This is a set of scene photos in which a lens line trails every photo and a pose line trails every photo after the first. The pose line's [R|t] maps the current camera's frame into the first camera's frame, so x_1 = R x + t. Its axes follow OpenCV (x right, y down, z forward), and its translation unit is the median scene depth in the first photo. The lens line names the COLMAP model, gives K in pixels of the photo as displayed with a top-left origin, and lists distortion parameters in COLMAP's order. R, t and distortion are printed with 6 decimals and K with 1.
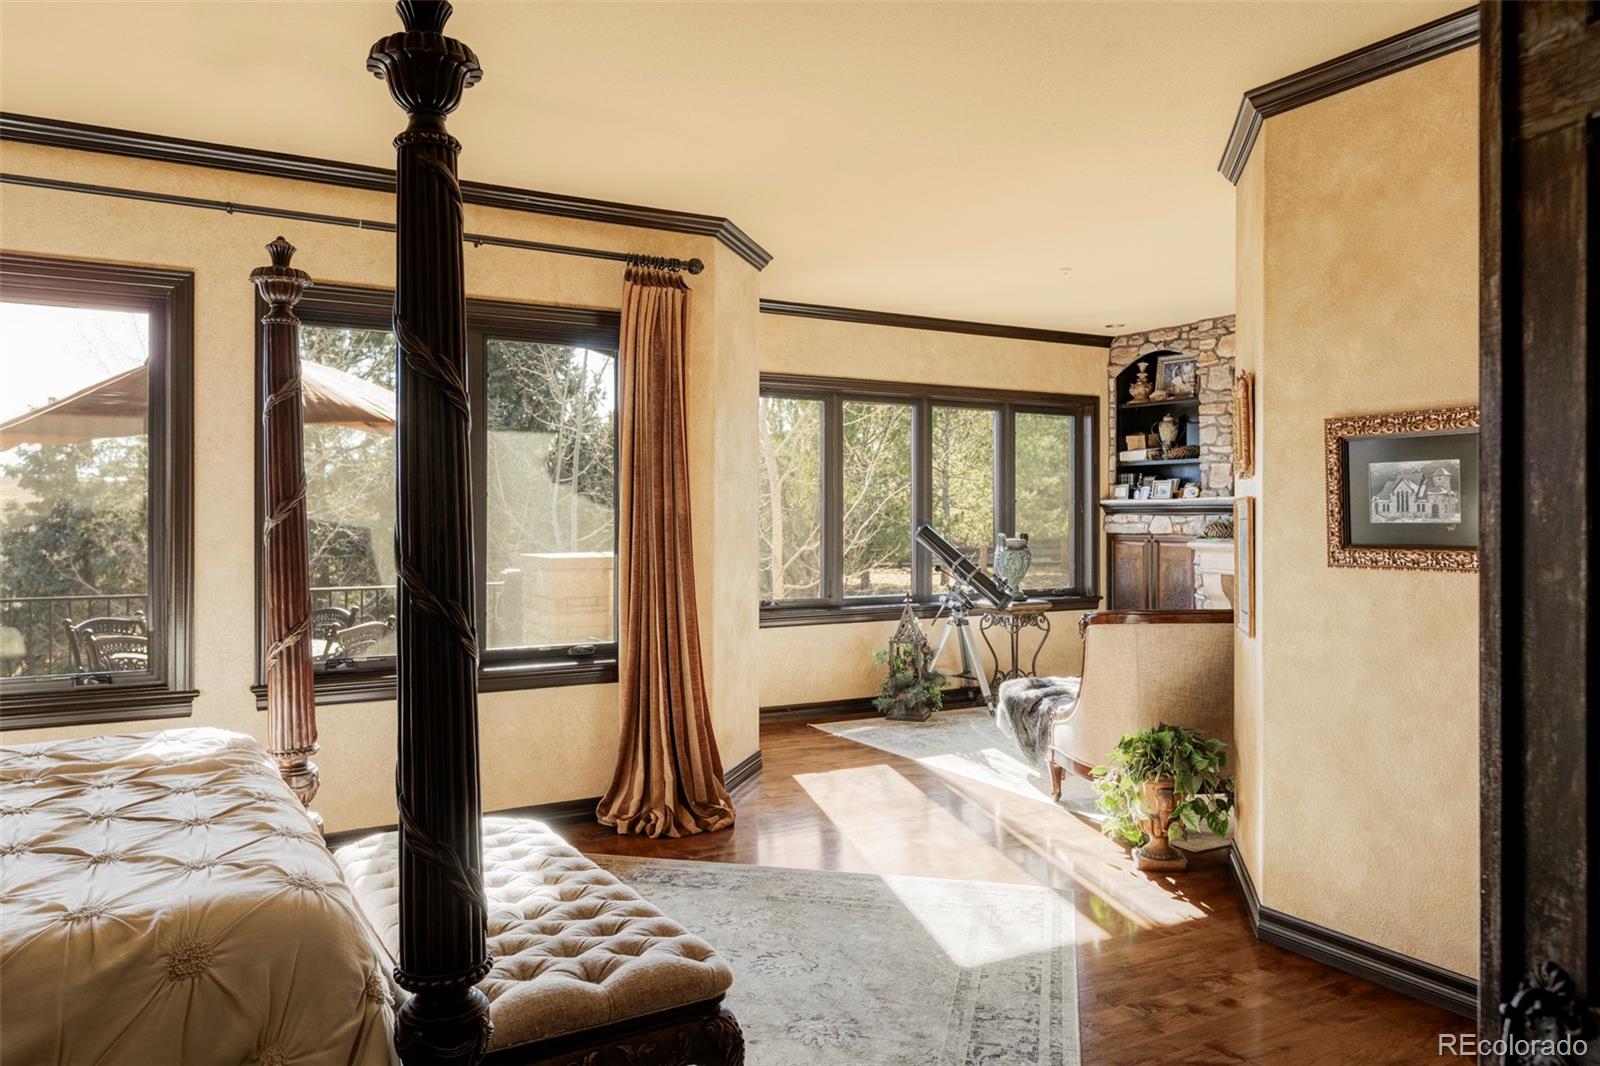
lens RADIAL K [[1151.9, 0, 802.6], [0, 1151.9, 520.2], [0, 0, 1]] dist [0.009264, -0.014596]
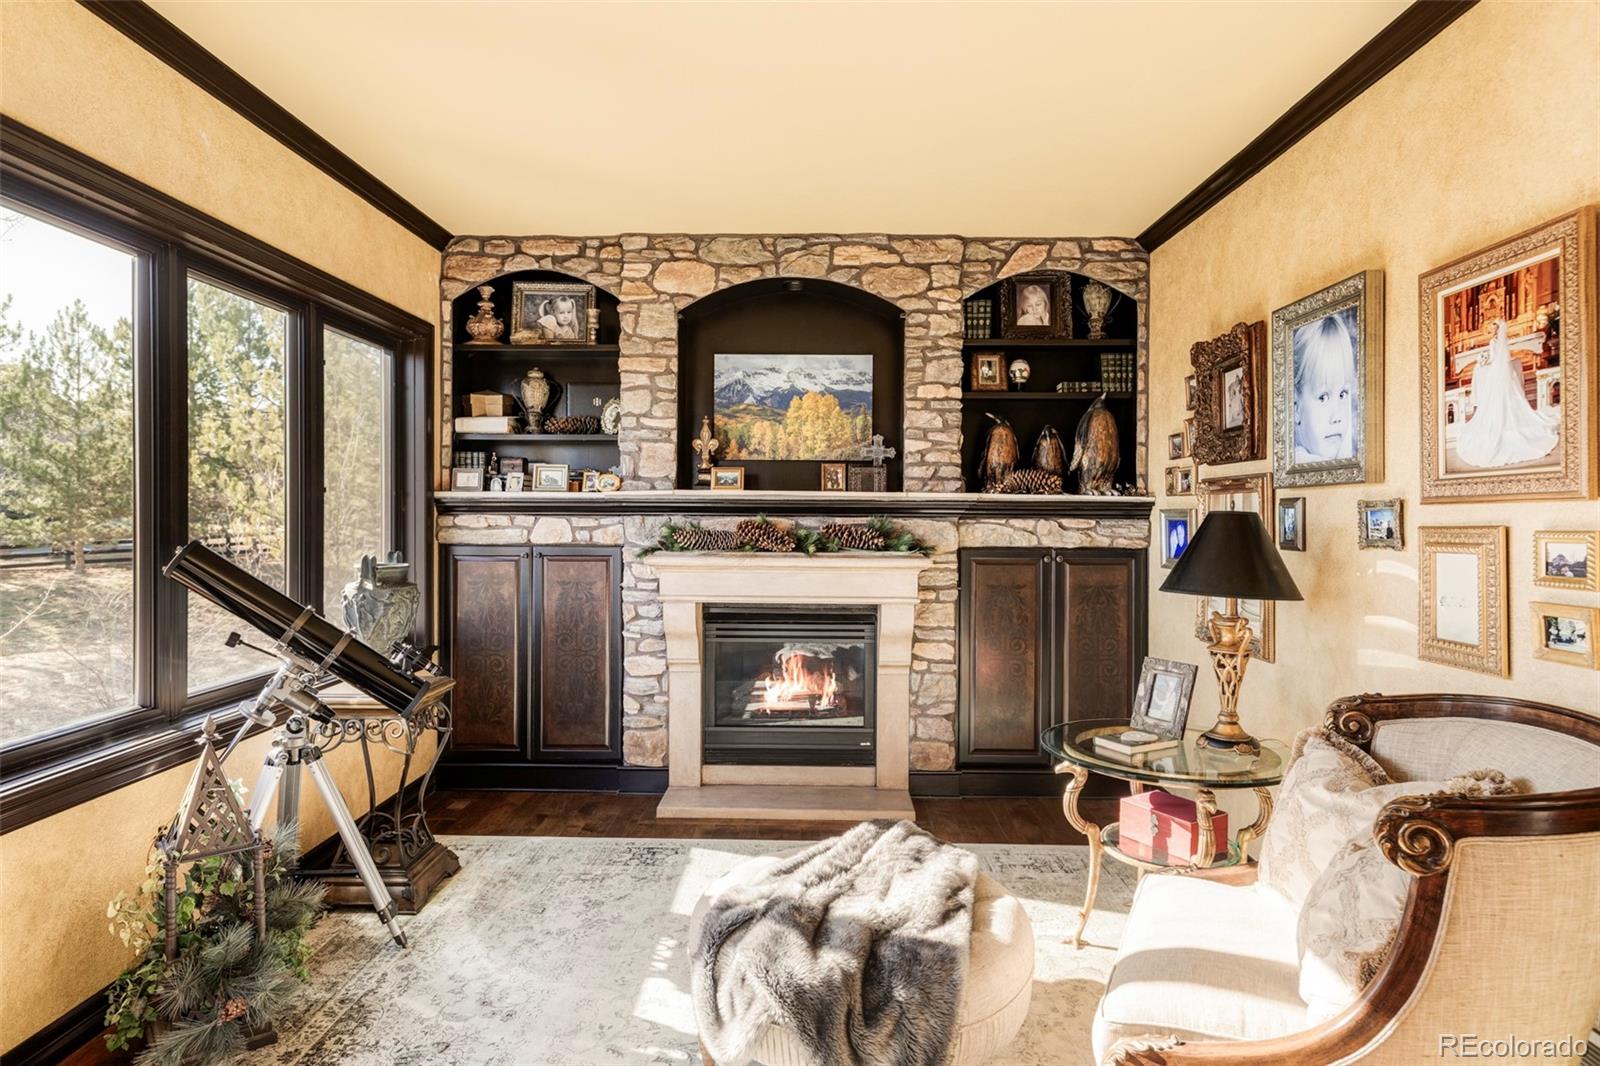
lens RADIAL K [[896.8, 0, 804.0], [0, 896.8, 515.5], [0, 0, 1]] dist [0.004492, -0.000721]
pose [[0.515474, -0.005376, 0.856889, -0.091902], [0.002246, 0.999985, 0.004922, -0.010835], [-0.856902, -0.000613, 0.515478, 0.954110]]
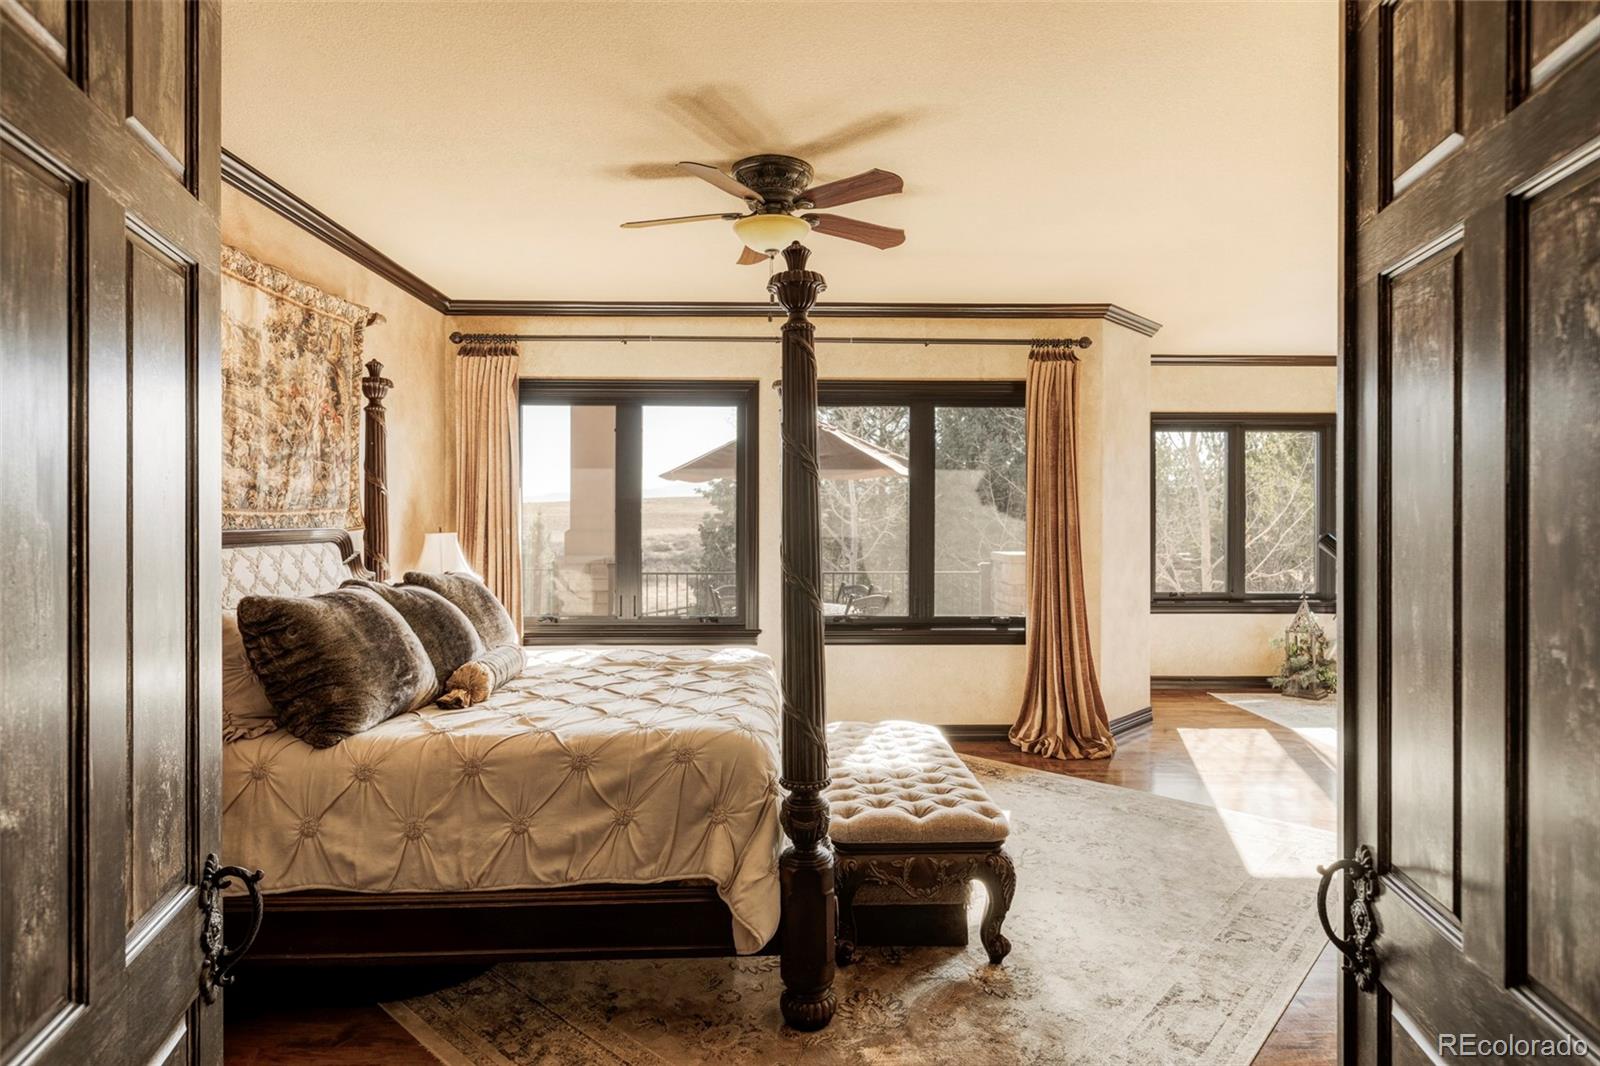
lens RADIAL K [[896.8, 0, 801.0], [0, 896.8, 530.1], [0, 0, 1]] dist [0.004492, -0.000721]
pose [[0.869680, 0.007300, -0.493562, 0.139383], [-0.004035, 0.999962, 0.007680, -0.006395], [0.493599, -0.004687, 0.869677, -0.084958]]
